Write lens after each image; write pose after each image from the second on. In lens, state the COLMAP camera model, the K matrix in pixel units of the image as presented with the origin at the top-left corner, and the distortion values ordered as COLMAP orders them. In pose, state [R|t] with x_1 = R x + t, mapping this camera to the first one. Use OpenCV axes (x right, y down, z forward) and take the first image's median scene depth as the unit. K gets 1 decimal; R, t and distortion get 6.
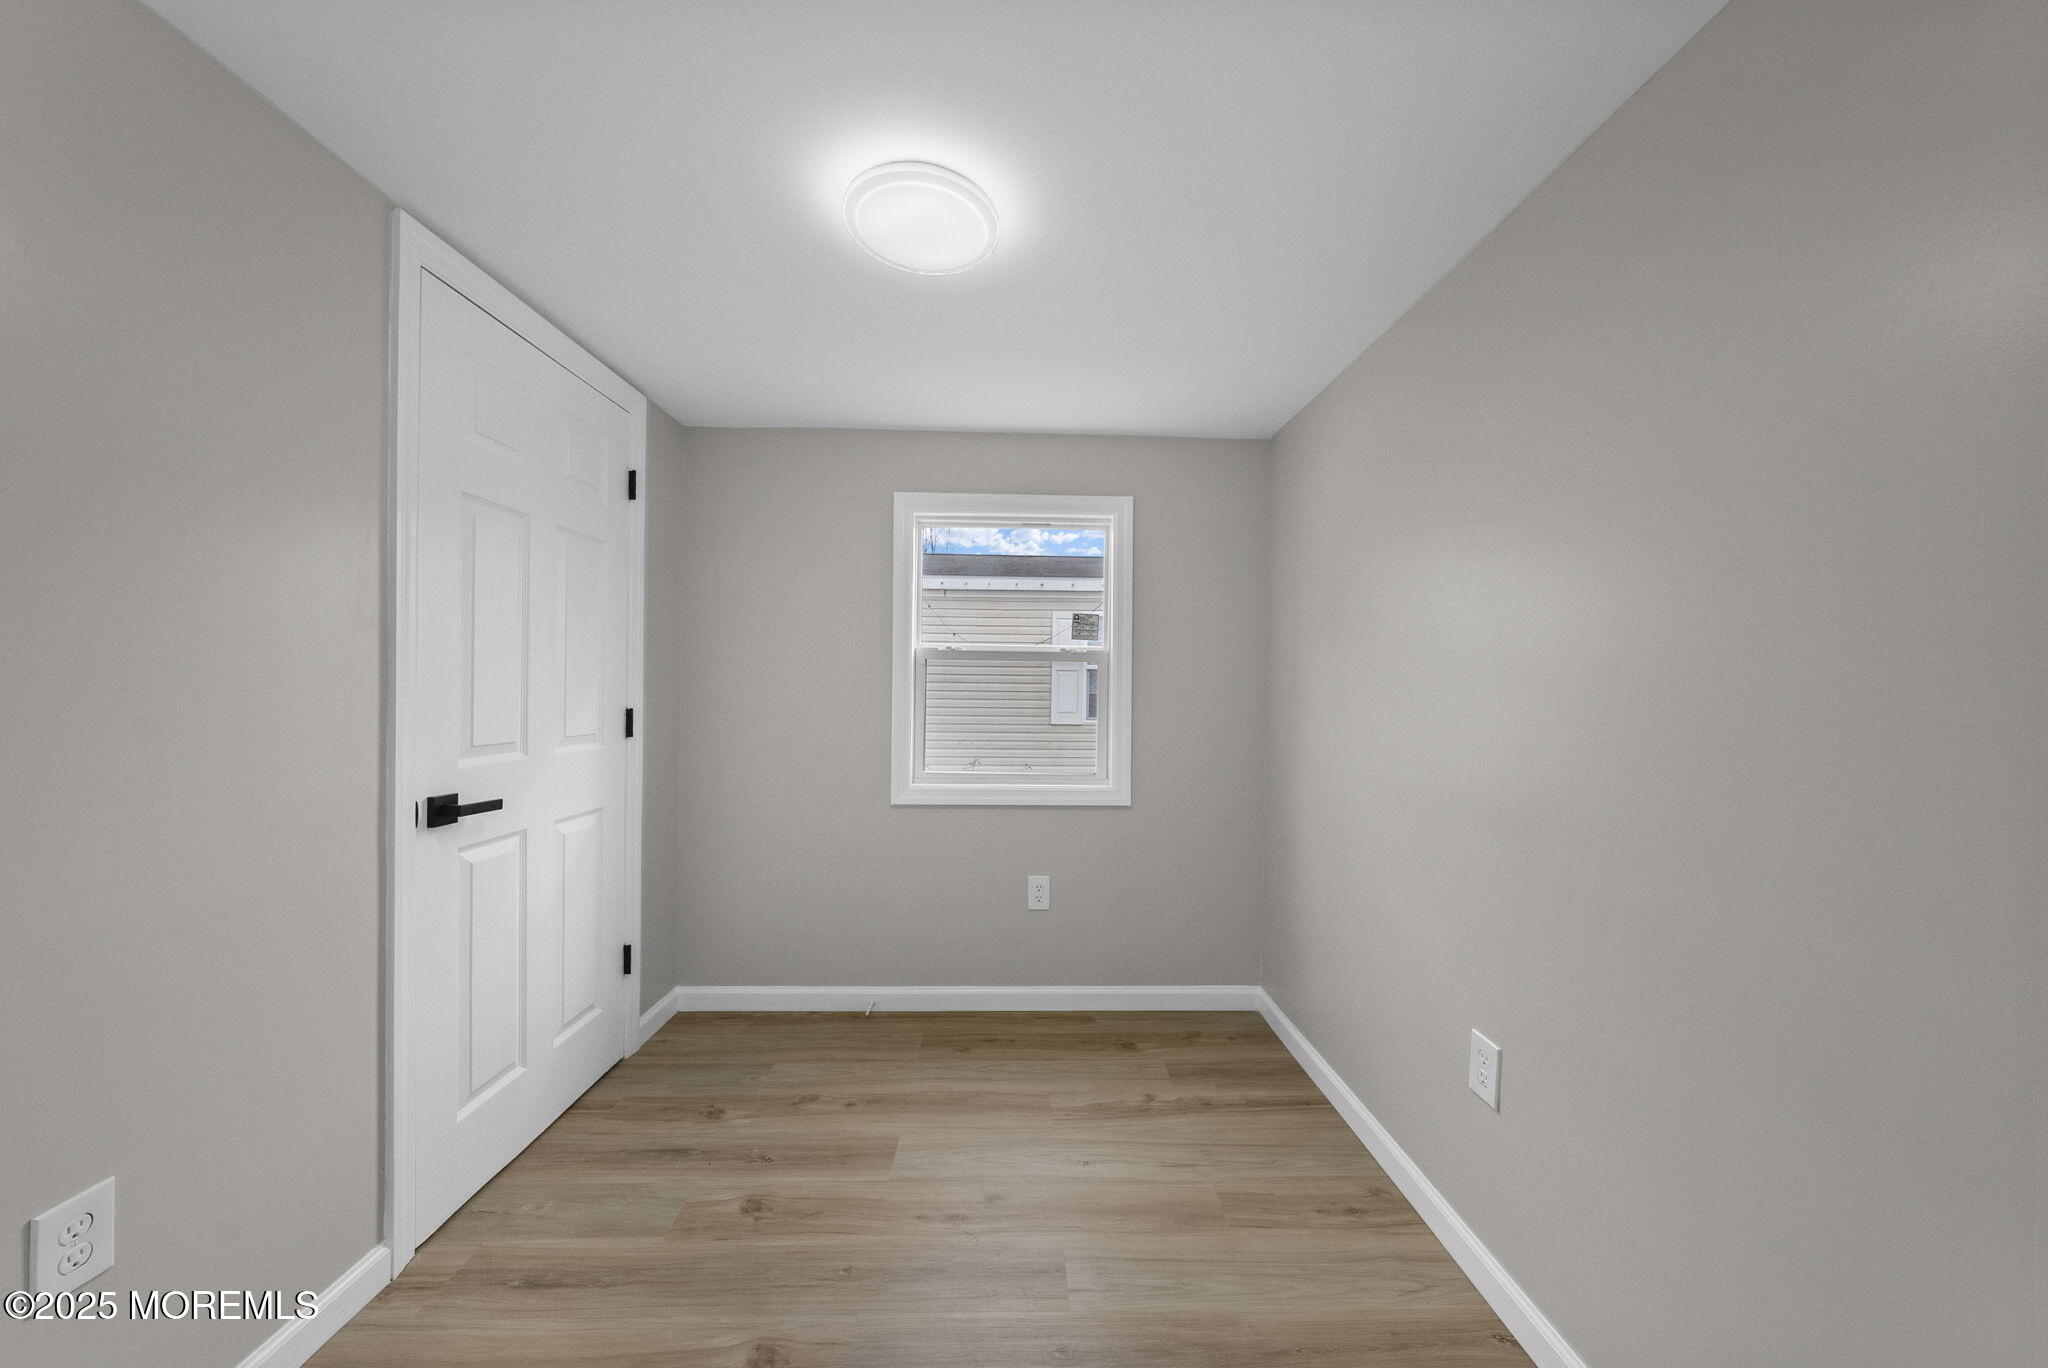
lens RADIAL K [[759.7, 0, 1027.0], [0, 759.7, 688.5], [0, 0, 1]] dist [0.000586, 0.000009]
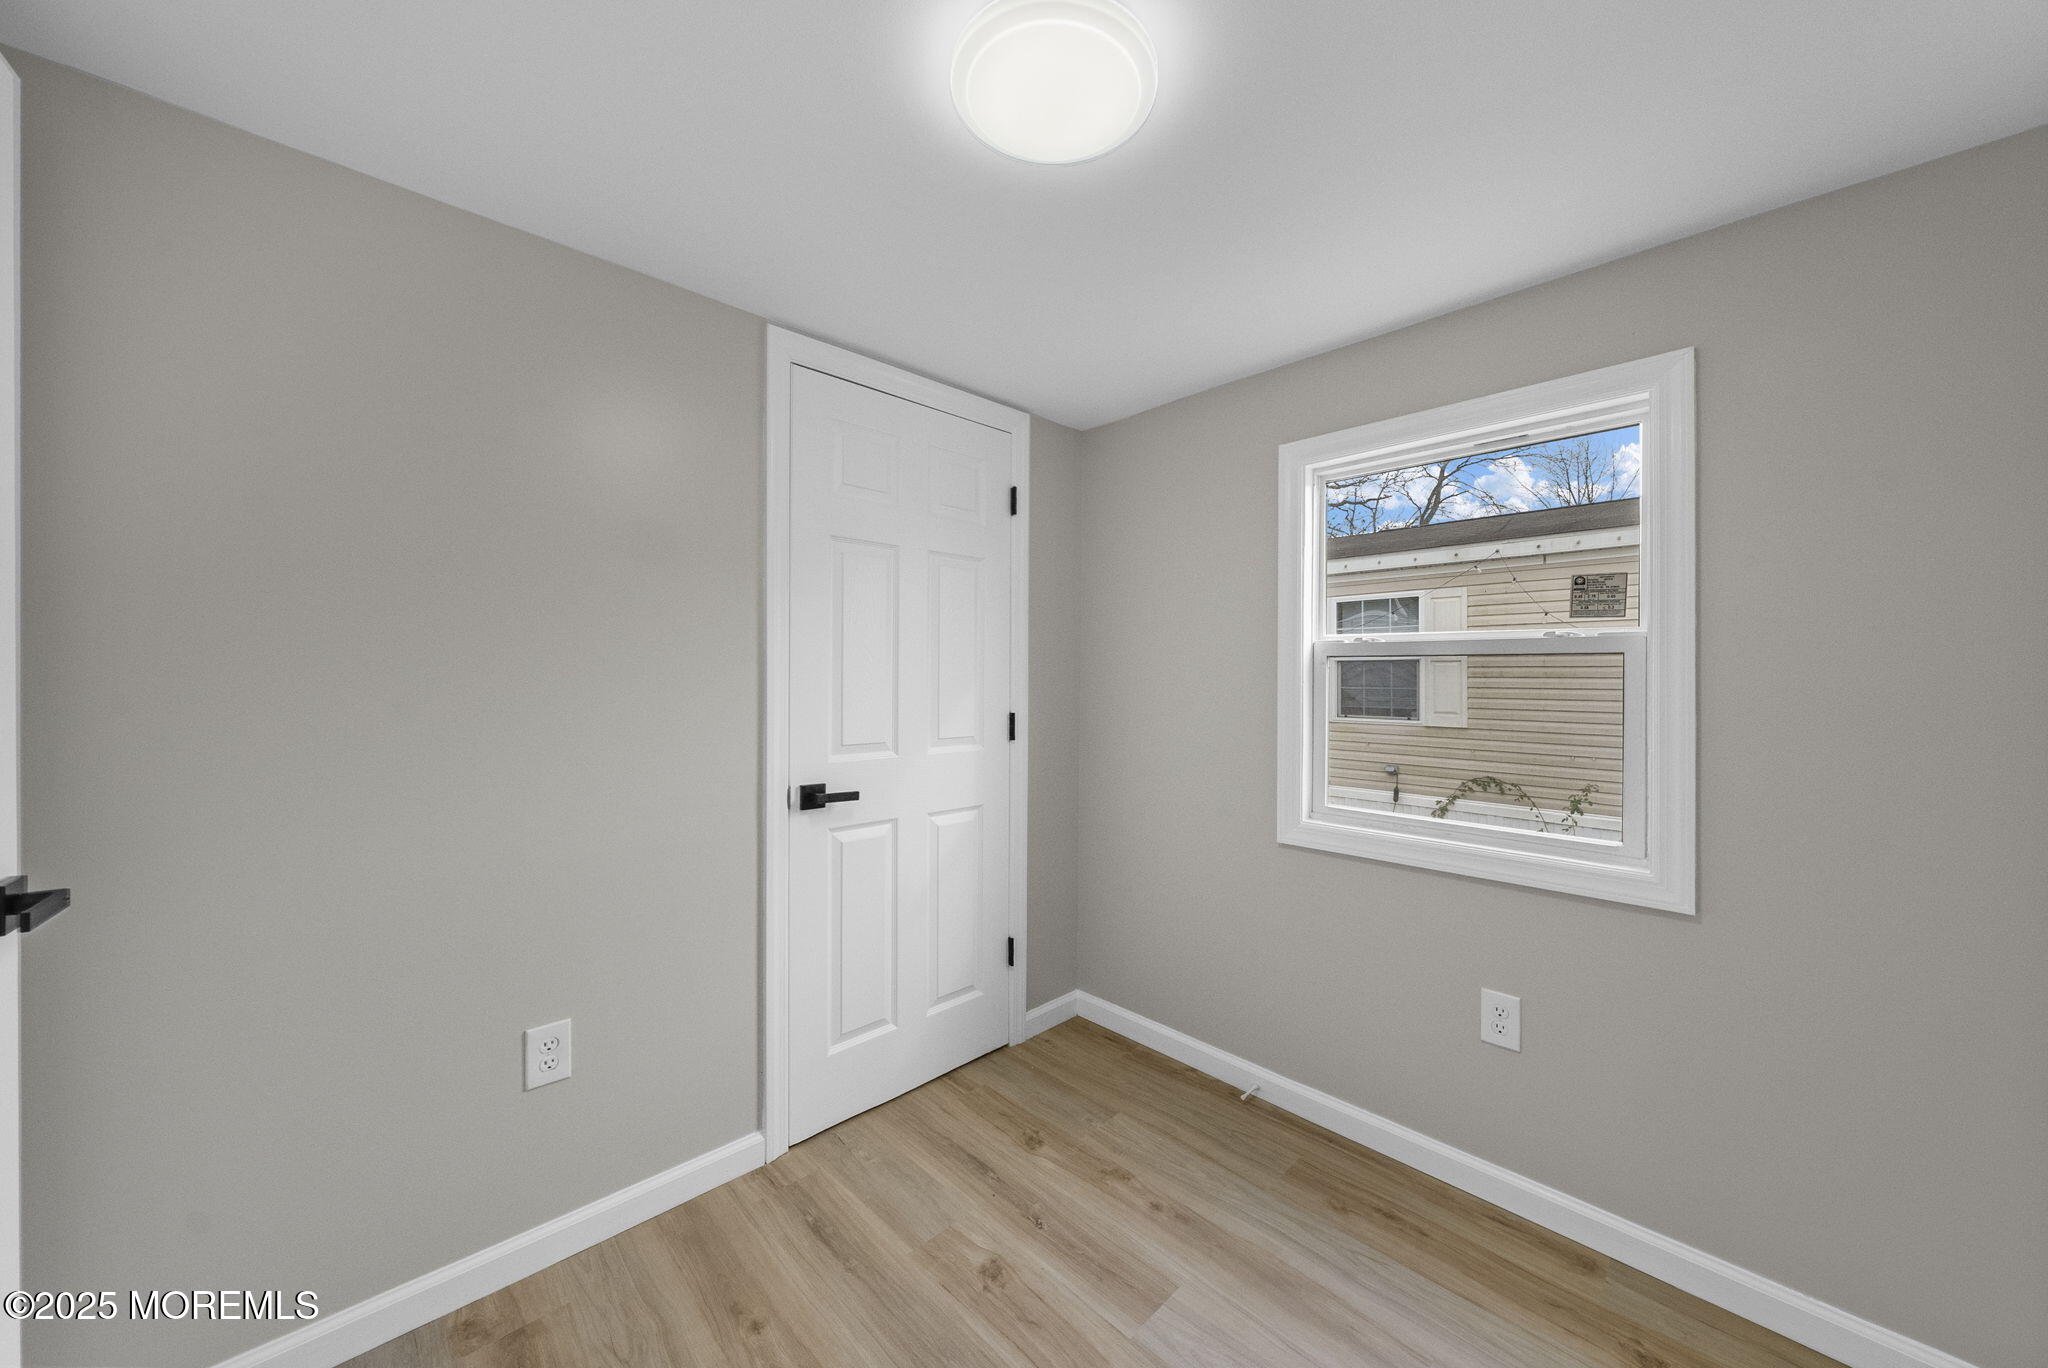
lens RADIAL K [[737.2, 0, 1018.6], [0, 737.2, 670.8], [0, 0, 1]] dist [-0.001493, -0.000211]
pose [[0.658465, -0.011251, -0.752527, 0.275234], [0.003485, 0.999923, -0.011900, -0.021917], [0.752603, 0.005213, 0.658453, 0.364066]]
